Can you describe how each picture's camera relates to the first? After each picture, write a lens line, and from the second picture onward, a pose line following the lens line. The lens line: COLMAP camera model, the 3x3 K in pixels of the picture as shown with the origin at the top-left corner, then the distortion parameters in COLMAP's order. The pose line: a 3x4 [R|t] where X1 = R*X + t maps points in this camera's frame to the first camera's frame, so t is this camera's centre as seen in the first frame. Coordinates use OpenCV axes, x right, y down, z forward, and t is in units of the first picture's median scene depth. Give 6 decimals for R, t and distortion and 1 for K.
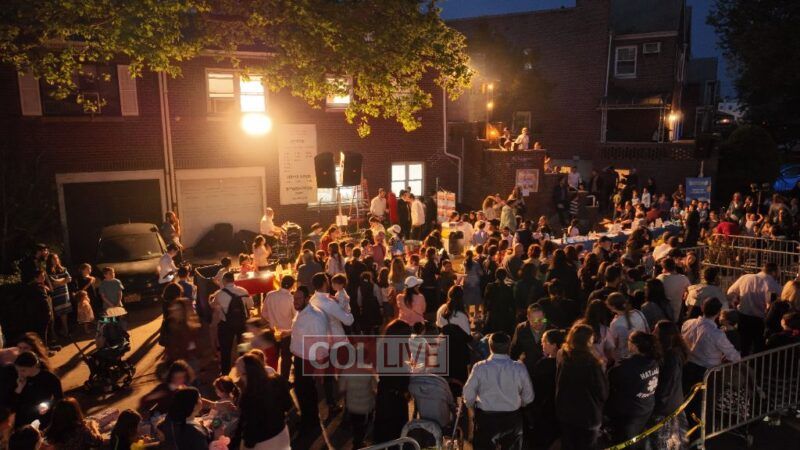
lens RADIAL K [[570.6, 0, 399.8], [0, 570.6, 223.7], [0, 0, 1]] dist [0.004929, 0.008057]
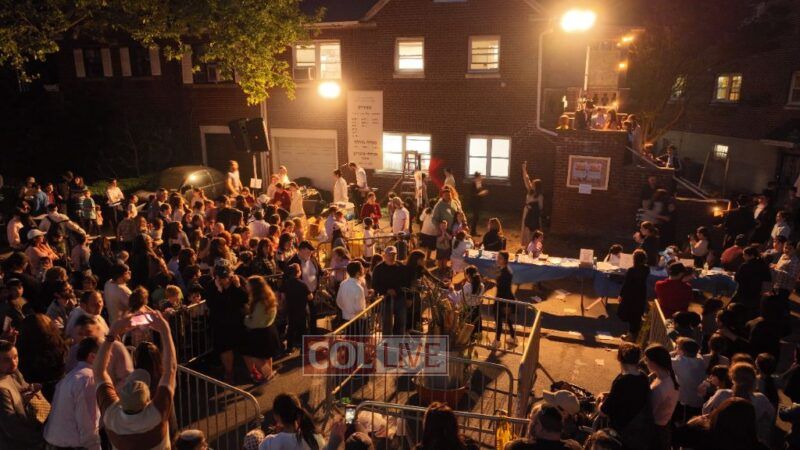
lens RADIAL K [[570.6, 0, 400.2], [0, 570.6, 225.0], [0, 0, 1]] dist [0.004929, 0.008057]
pose [[0.659653, 0.183212, -0.728898, 0.648041], [-0.130930, 0.983016, 0.128594, -0.077007], [0.740078, 0.010607, 0.672437, 0.359941]]
